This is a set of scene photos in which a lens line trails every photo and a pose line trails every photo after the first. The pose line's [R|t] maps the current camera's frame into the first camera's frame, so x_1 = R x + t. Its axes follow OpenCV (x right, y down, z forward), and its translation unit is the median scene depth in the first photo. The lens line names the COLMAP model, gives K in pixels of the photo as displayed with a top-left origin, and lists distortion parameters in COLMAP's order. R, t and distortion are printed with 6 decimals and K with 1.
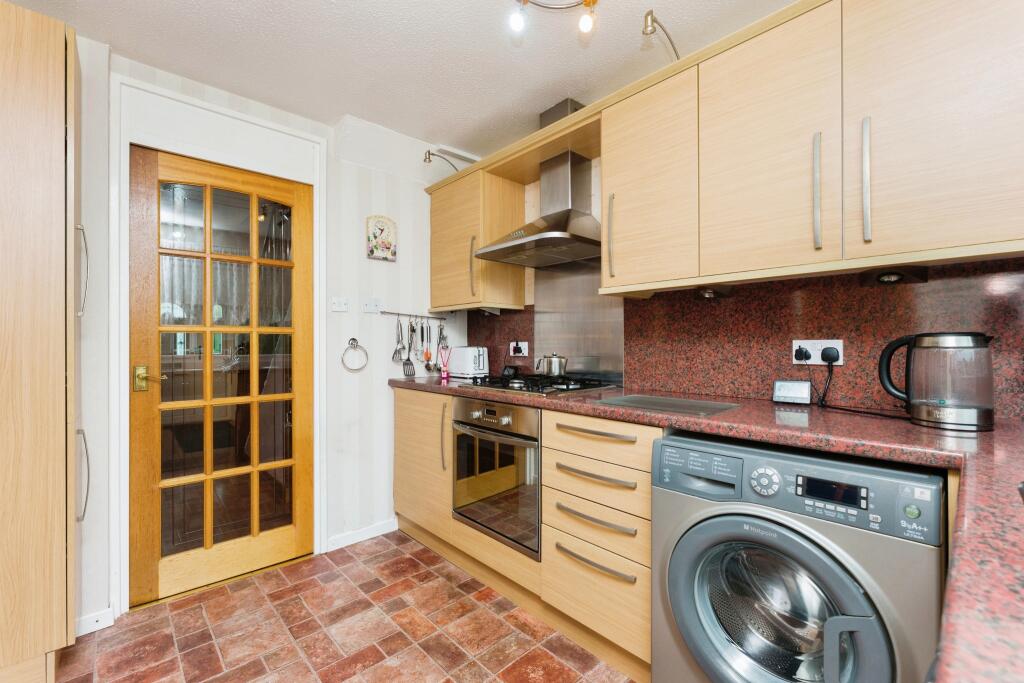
lens RADIAL K [[430.4, 0, 508.4], [0, 430.4, 344.4], [0, 0, 1]] dist [0.003430, 0.000113]
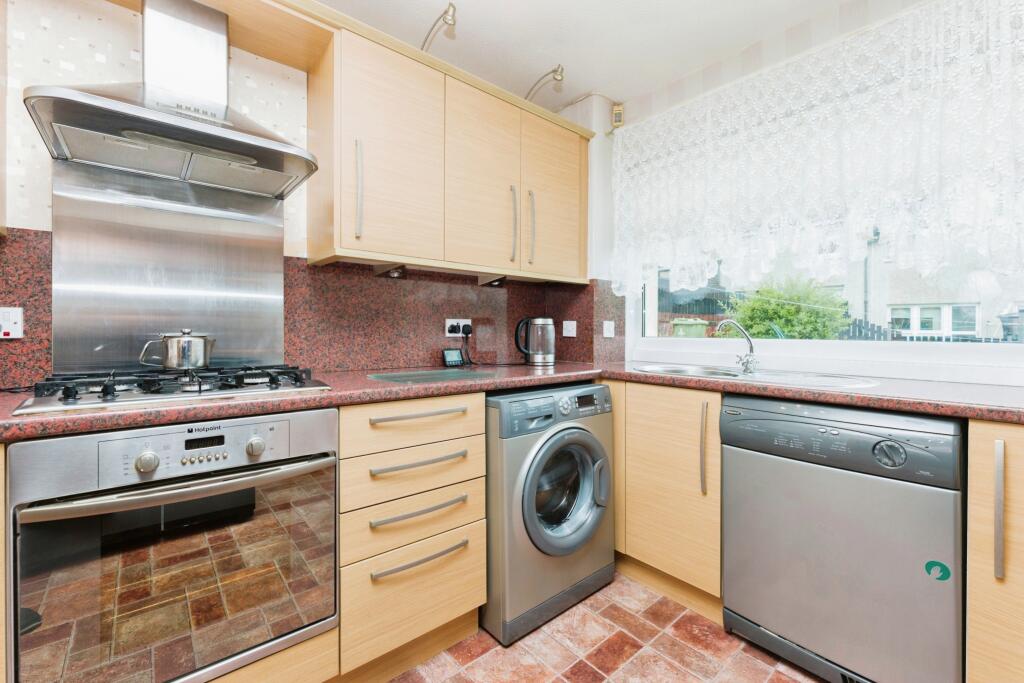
lens RADIAL K [[430.4, 0, 508.1], [0, 430.4, 335.3], [0, 0, 1]] dist [0.003430, 0.000113]
pose [[0.040038, -0.008404, 0.999163, -0.717193], [-0.007018, 0.999938, 0.008692, 0.029979], [-0.999174, -0.007360, 0.039977, 0.815076]]
